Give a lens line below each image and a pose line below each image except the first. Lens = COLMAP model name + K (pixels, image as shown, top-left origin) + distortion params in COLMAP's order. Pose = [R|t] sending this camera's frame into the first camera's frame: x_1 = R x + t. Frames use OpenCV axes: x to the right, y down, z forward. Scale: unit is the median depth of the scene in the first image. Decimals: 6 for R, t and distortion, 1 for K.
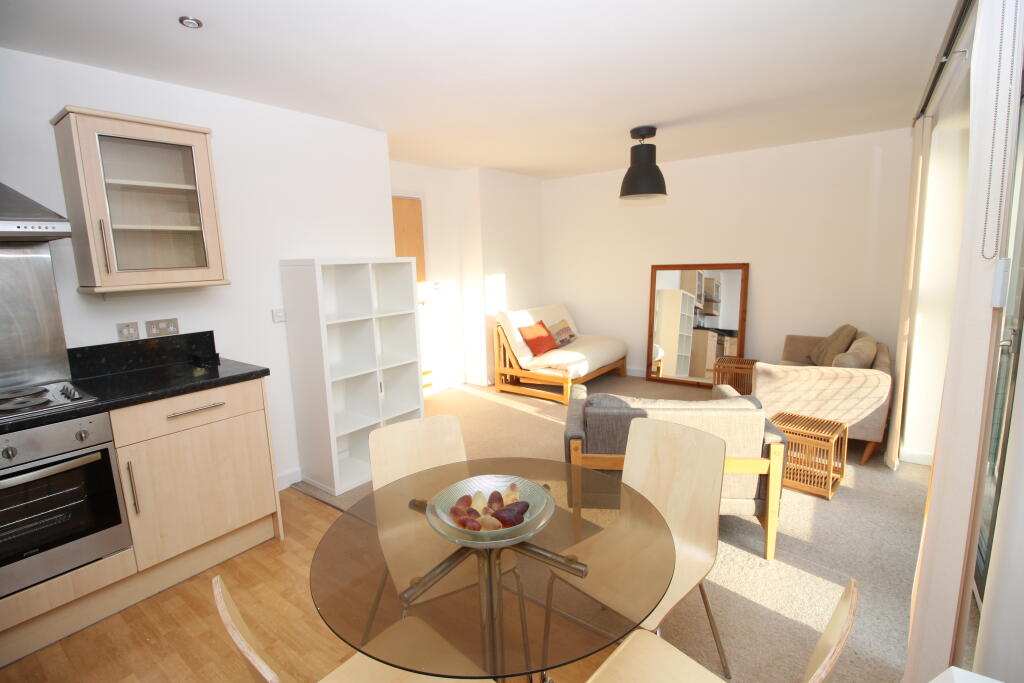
lens RADIAL K [[495.2, 0, 506.0], [0, 495.2, 344.1], [0, 0, 1]] dist [-0.010696, -0.001738]
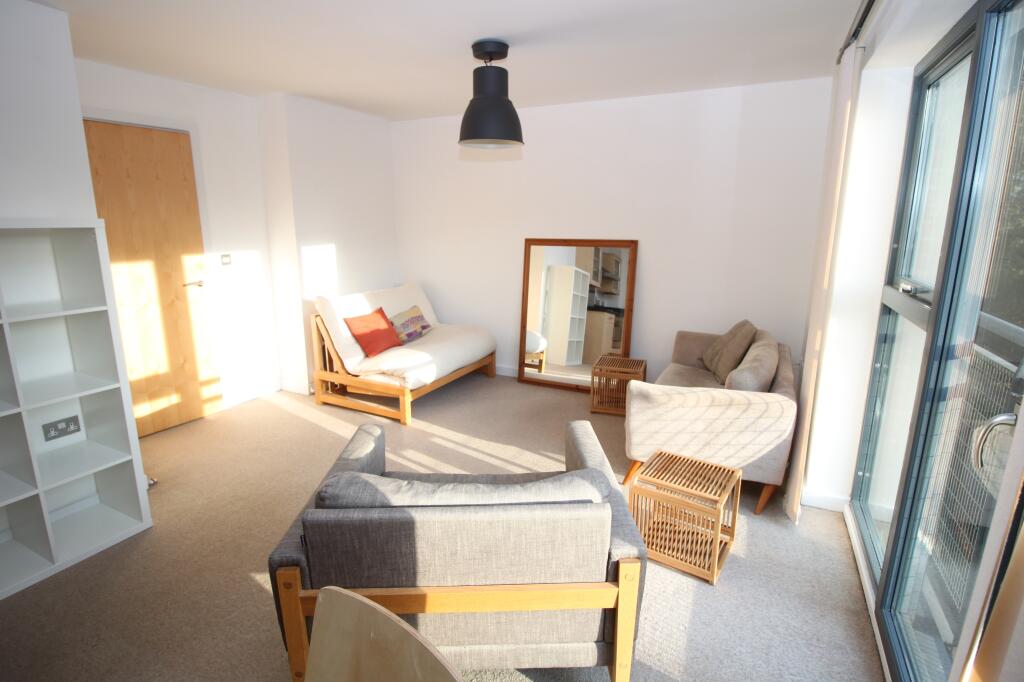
lens RADIAL K [[495.2, 0, 517.4], [0, 495.2, 340.6], [0, 0, 1]] dist [-0.010696, -0.001738]
pose [[0.985089, -0.005011, 0.171971, 0.186768], [-0.006015, 0.997962, 0.063535, -0.059790], [-0.171938, -0.063622, 0.983051, 0.270196]]
